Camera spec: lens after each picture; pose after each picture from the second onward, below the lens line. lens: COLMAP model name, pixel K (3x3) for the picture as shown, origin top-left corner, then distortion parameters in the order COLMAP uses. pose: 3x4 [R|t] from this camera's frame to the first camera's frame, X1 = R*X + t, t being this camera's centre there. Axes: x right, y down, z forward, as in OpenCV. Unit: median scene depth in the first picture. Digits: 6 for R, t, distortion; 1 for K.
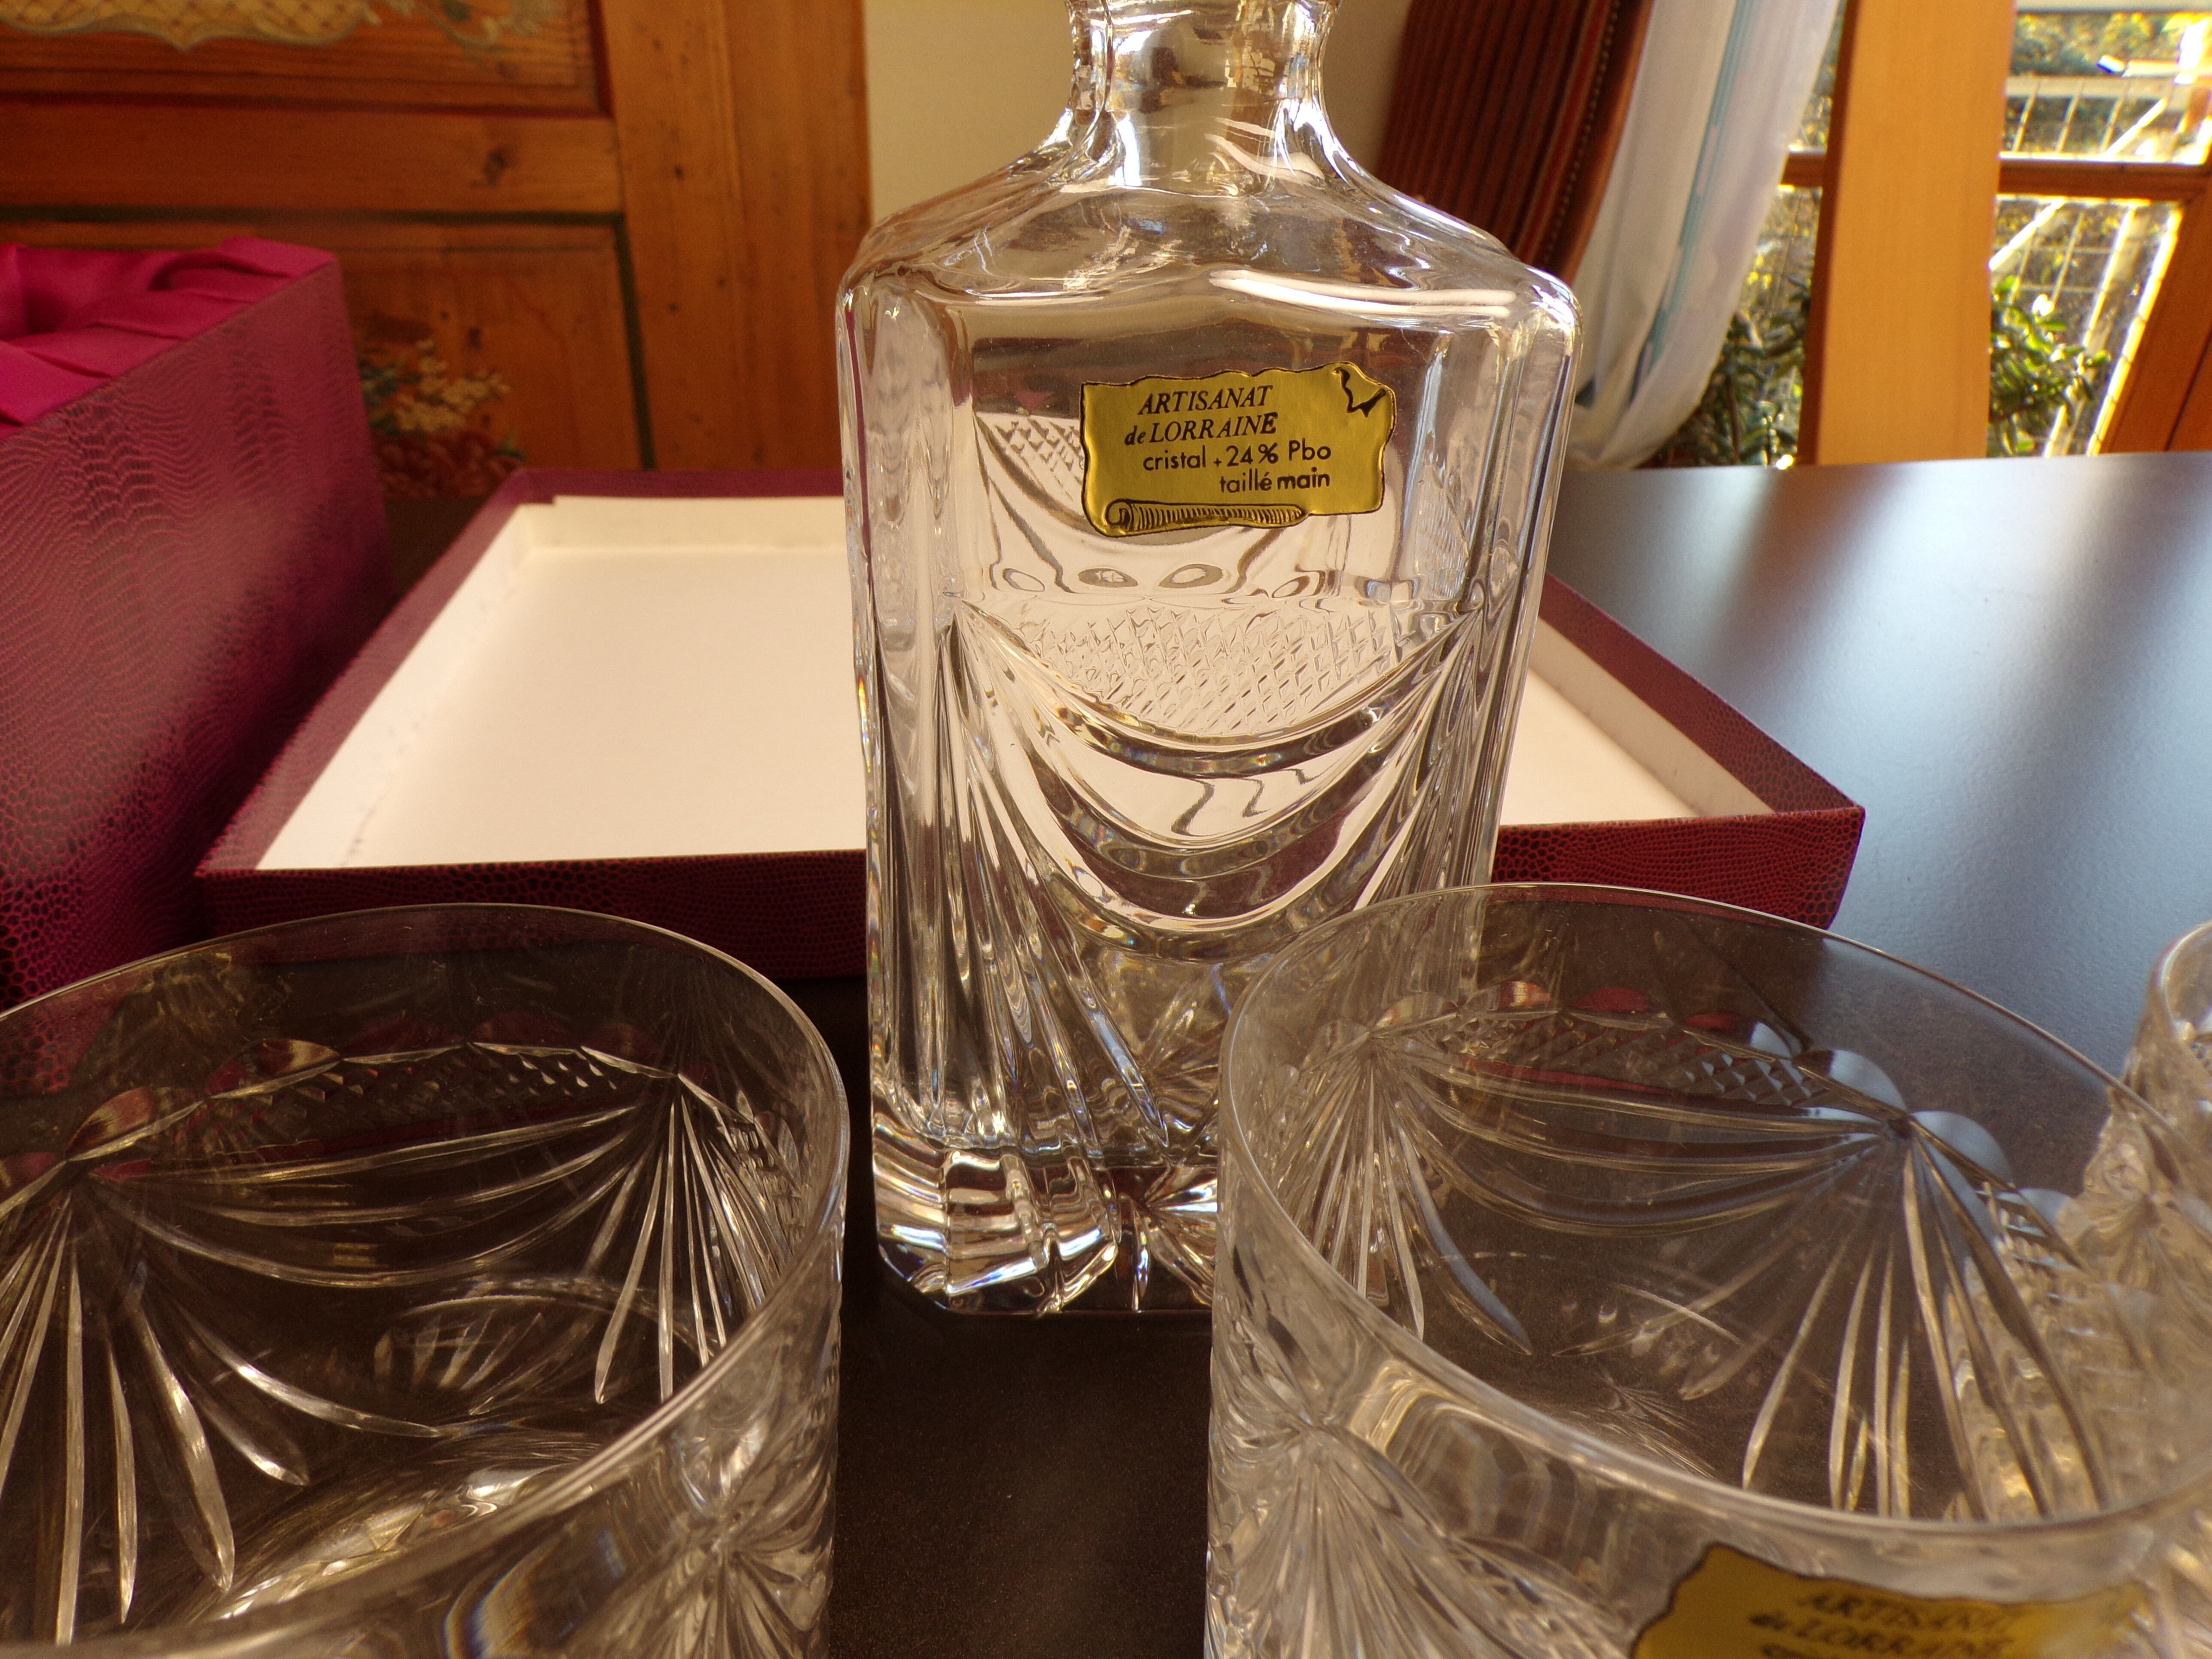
lens RADIAL K [[1510.9, 0, 1100.0], [0, 1510.9, 823.4], [0, 0, 1]] dist [0.027057, 0.023727]
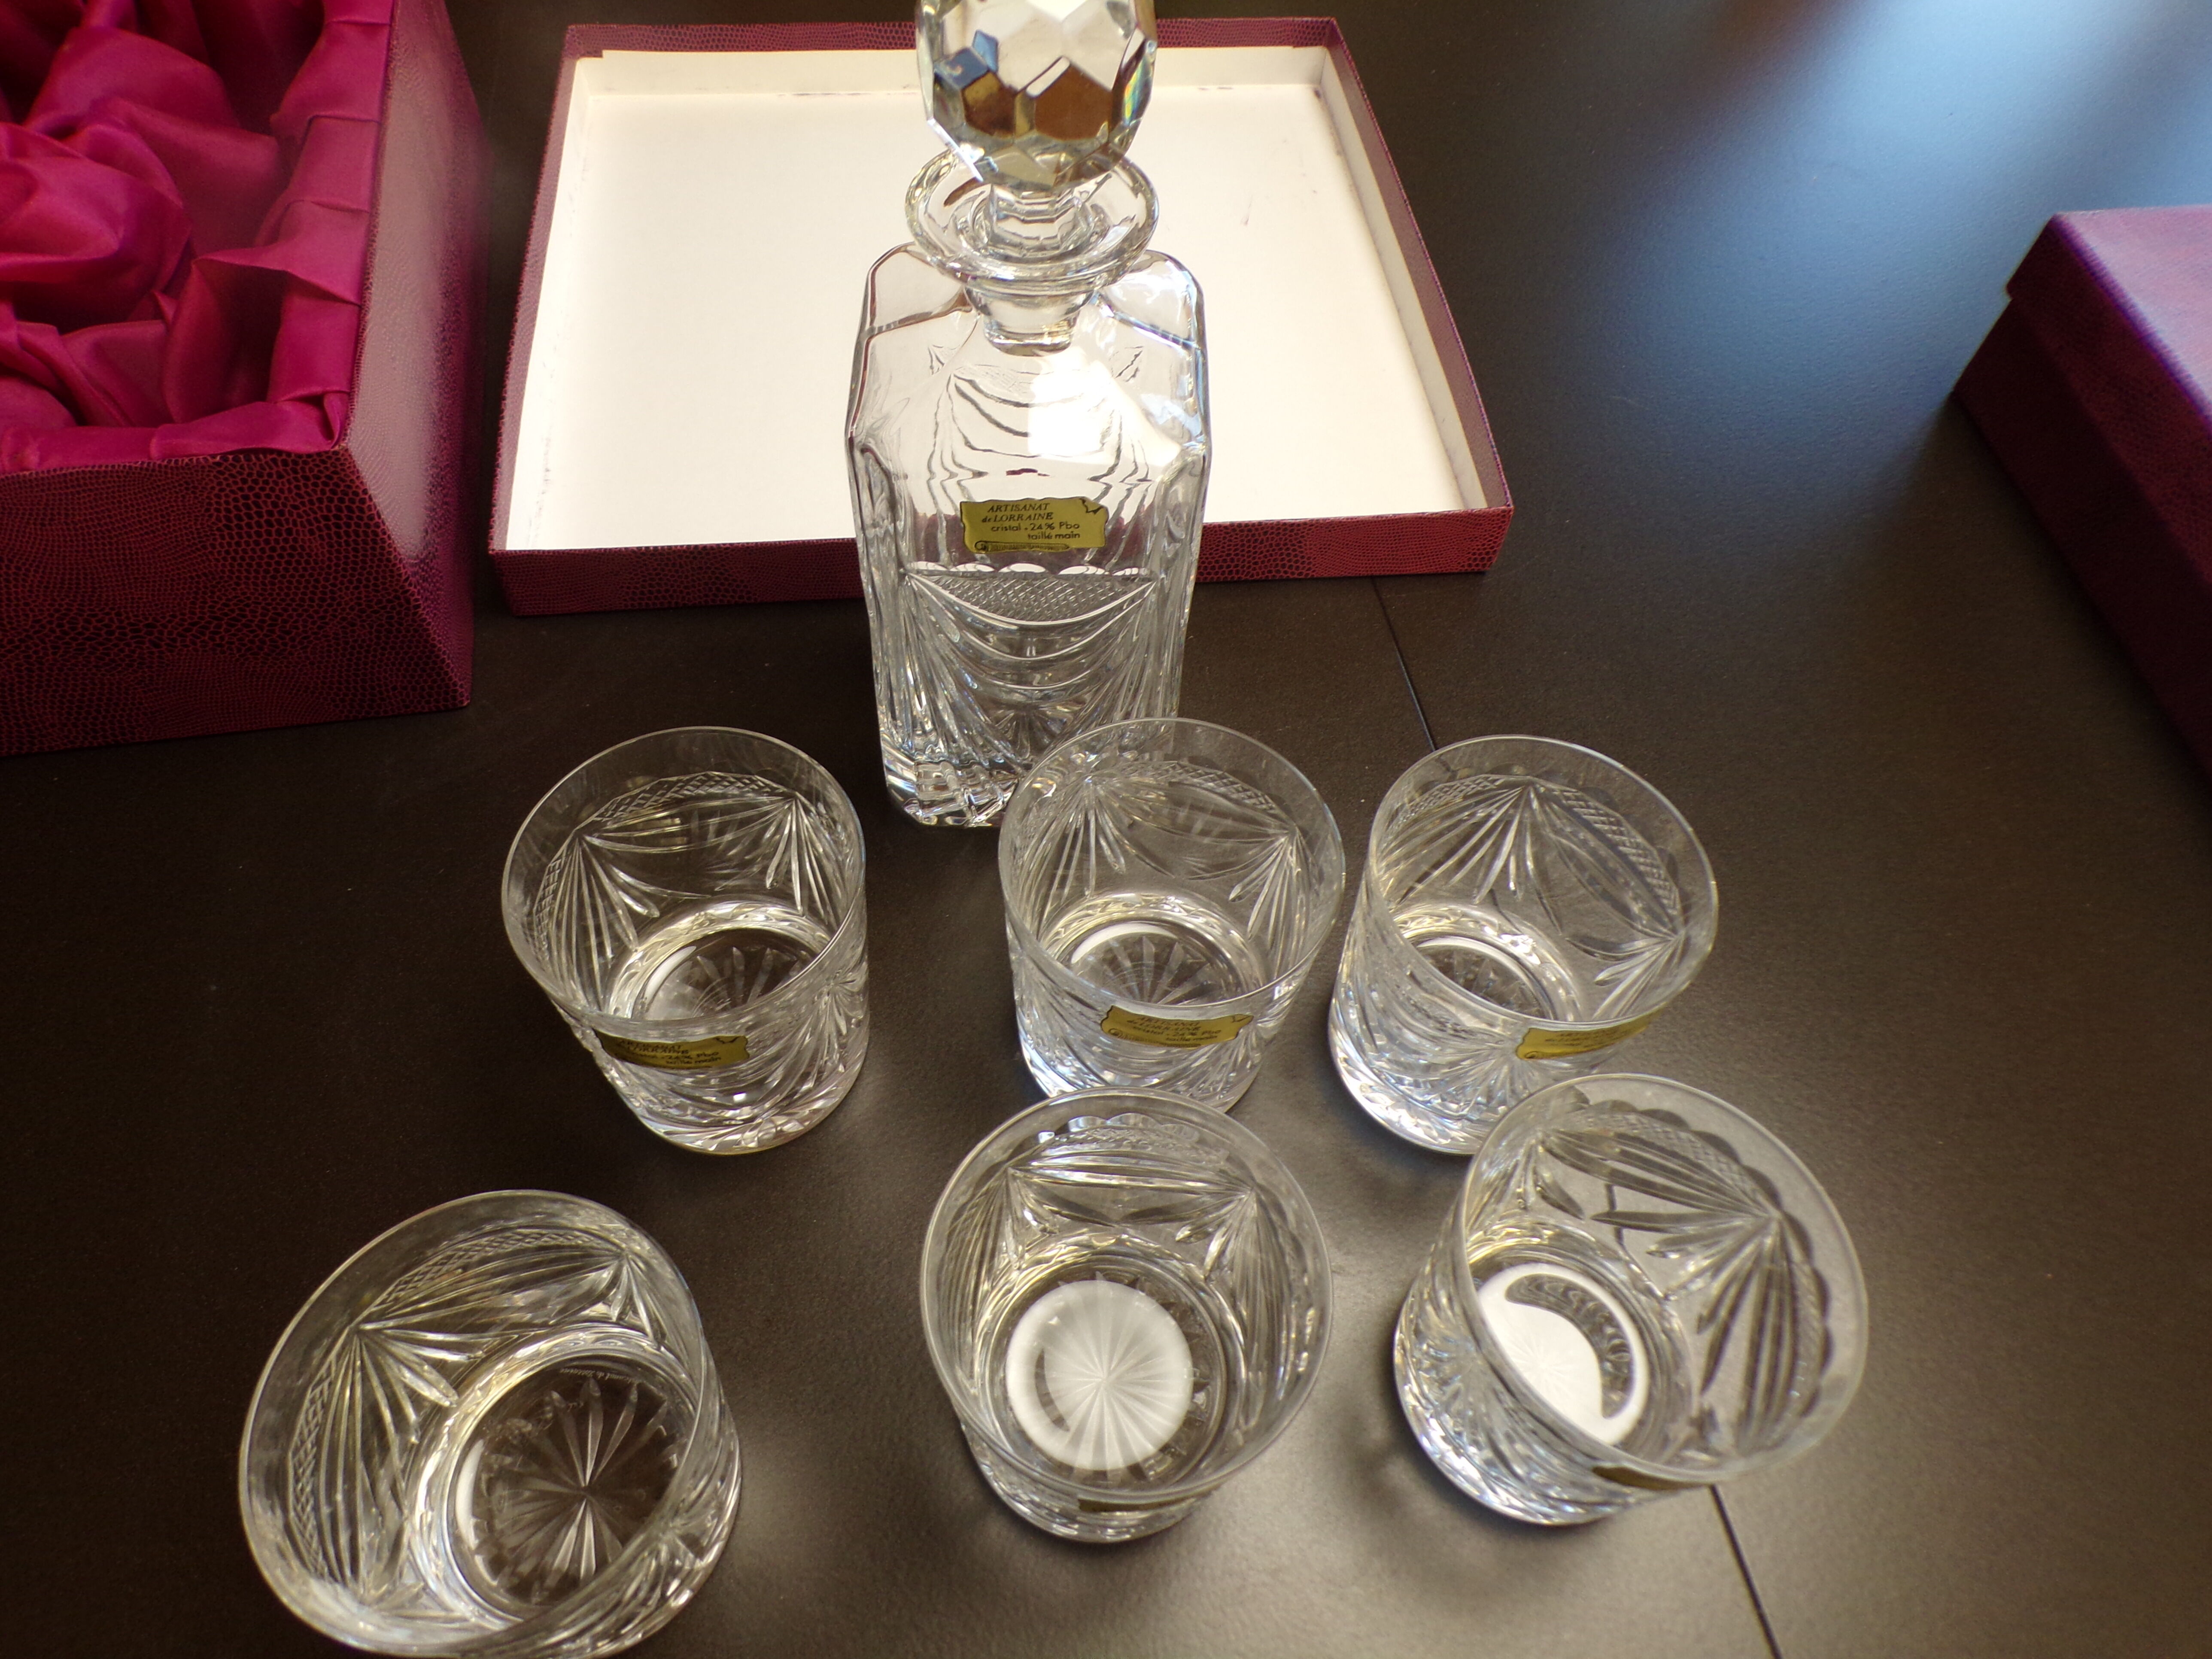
lens RADIAL K [[1510.9, 0, 1101.2], [0, 1510.9, 817.6], [0, 0, 1]] dist [0.027057, 0.023727]
pose [[0.998964, 0.044528, -0.009376, 0.026920], [-0.034625, 0.877516, 0.478296, -0.109968], [0.029525, -0.477476, 0.878149, -0.129171]]
